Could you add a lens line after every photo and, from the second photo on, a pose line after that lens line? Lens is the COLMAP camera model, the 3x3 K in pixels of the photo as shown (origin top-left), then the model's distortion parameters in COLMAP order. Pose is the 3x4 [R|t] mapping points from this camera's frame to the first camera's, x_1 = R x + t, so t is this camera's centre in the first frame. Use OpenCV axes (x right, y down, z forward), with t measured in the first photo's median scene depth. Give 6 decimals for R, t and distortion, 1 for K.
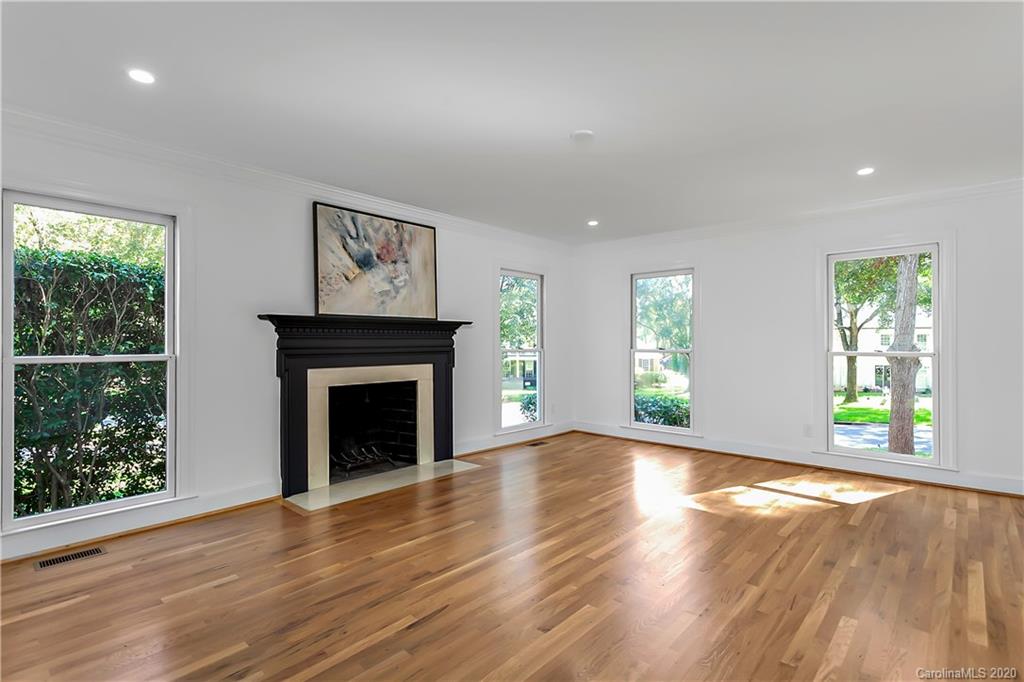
lens RADIAL K [[496.3, 0, 512.0], [0, 496.3, 341.0], [0, 0, 1]] dist [0.023000, -0.000002]
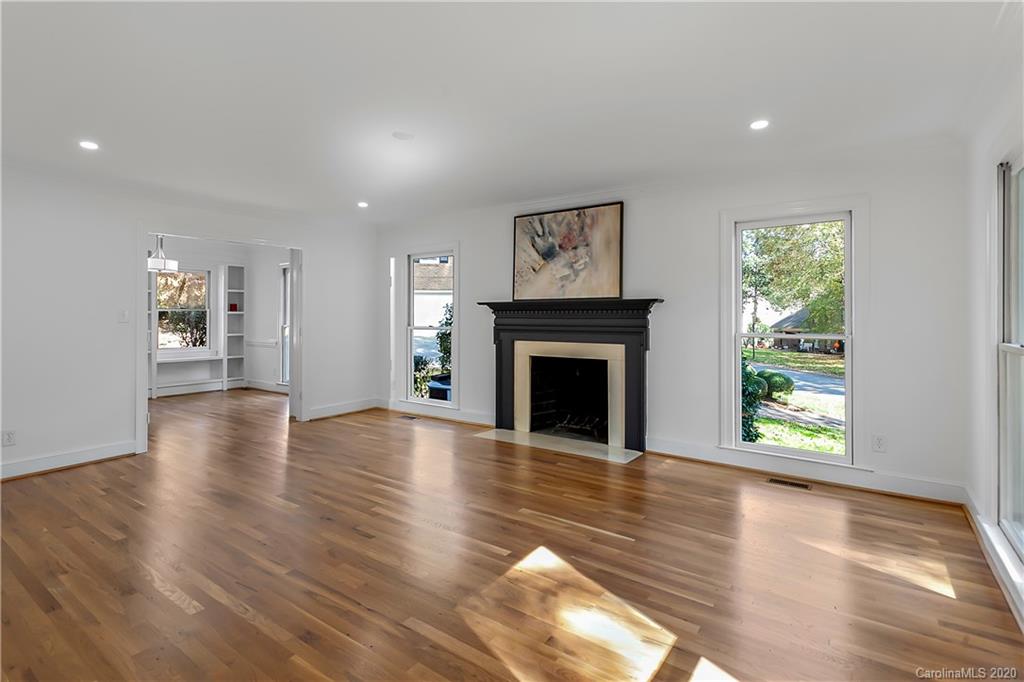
lens RADIAL K [[498.0, 0, 513.7], [0, 498.0, 319.8], [0, 0, 1]] dist [-0.014946, -0.000159]
pose [[0.118009, -0.001514, -0.993011, 0.857525], [-0.010277, 0.999943, -0.002746, 0.003016], [0.992959, 0.010530, 0.117987, 0.764980]]
